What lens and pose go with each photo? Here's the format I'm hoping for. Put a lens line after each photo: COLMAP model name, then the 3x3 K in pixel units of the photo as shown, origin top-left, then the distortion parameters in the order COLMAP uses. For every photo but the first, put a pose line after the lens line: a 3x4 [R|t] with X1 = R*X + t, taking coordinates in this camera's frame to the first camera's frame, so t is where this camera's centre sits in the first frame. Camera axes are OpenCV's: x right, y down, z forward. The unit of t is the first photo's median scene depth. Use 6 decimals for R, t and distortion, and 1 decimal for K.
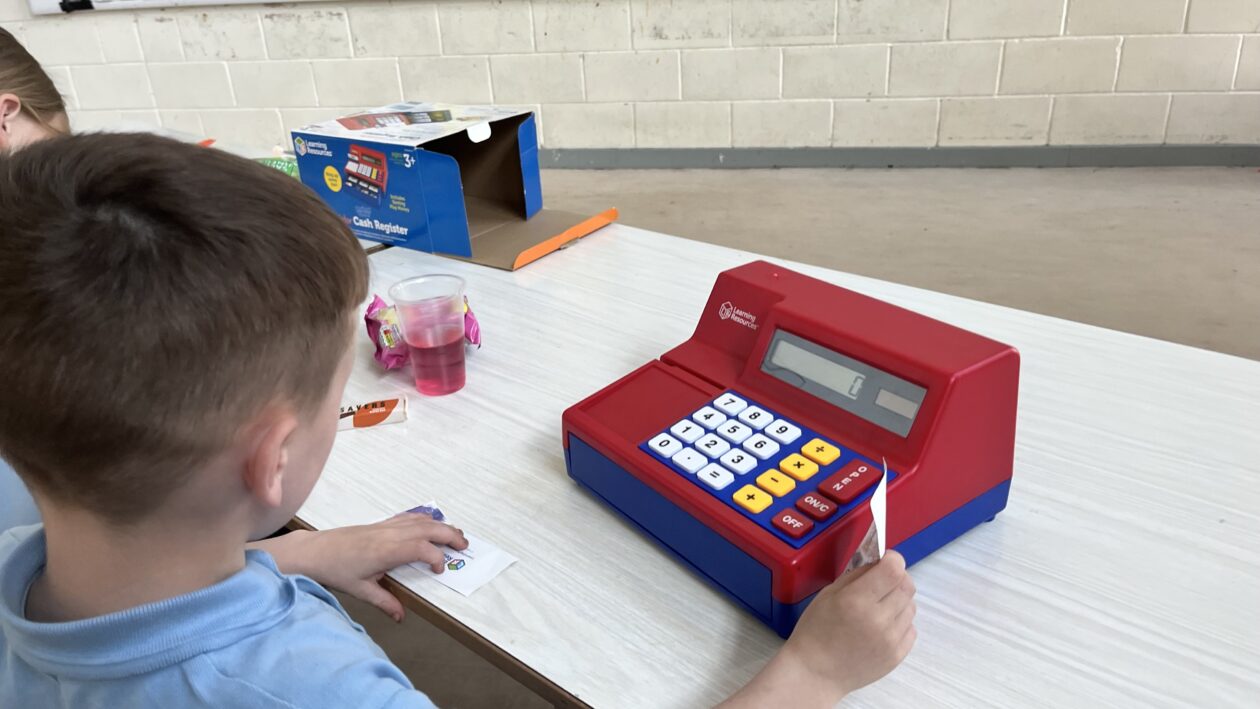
lens RADIAL K [[1000.3, 0, 630.0], [0, 1000.3, 354.5], [0, 0, 1]] dist [0.078958, -0.111644]
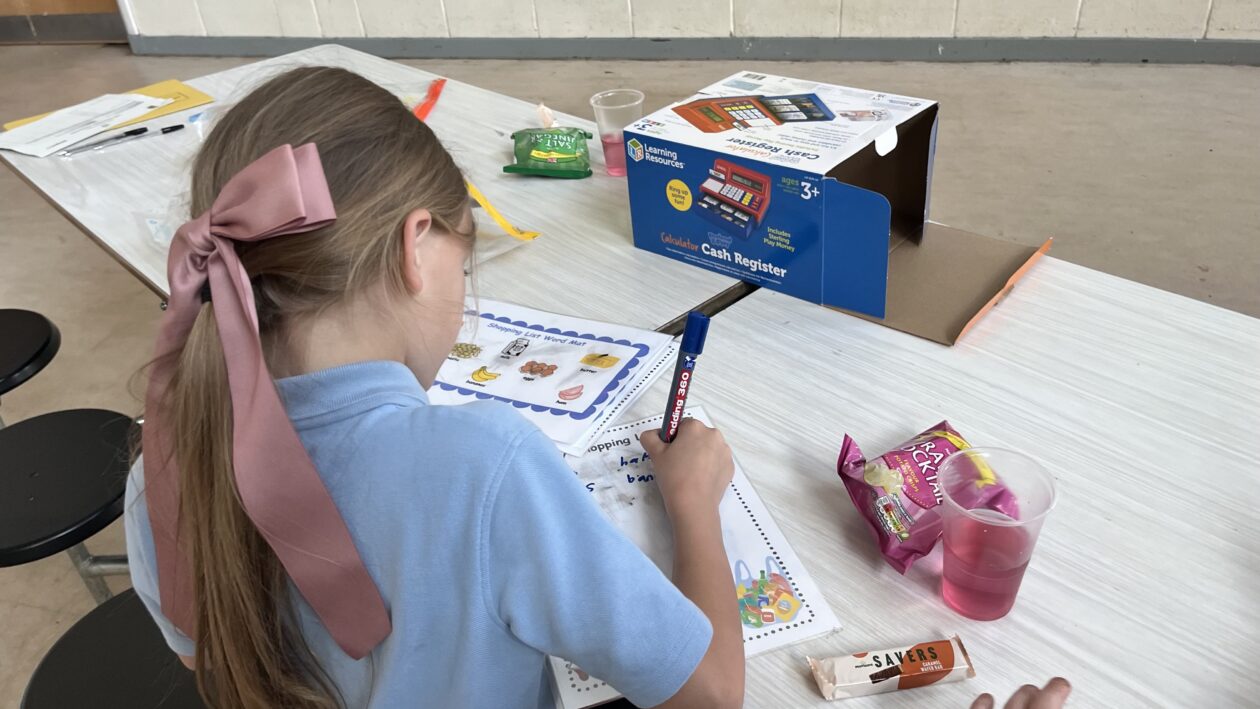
lens RADIAL K [[1000.3, 0, 630.0], [0, 1000.3, 354.5], [0, 0, 1]] dist [0.078958, -0.111644]
pose [[0.995634, 0.030041, -0.088378, -0.262471], [-0.016861, 0.989103, 0.146255, -0.166495], [0.091808, -0.144127, 0.985291, 0.213671]]
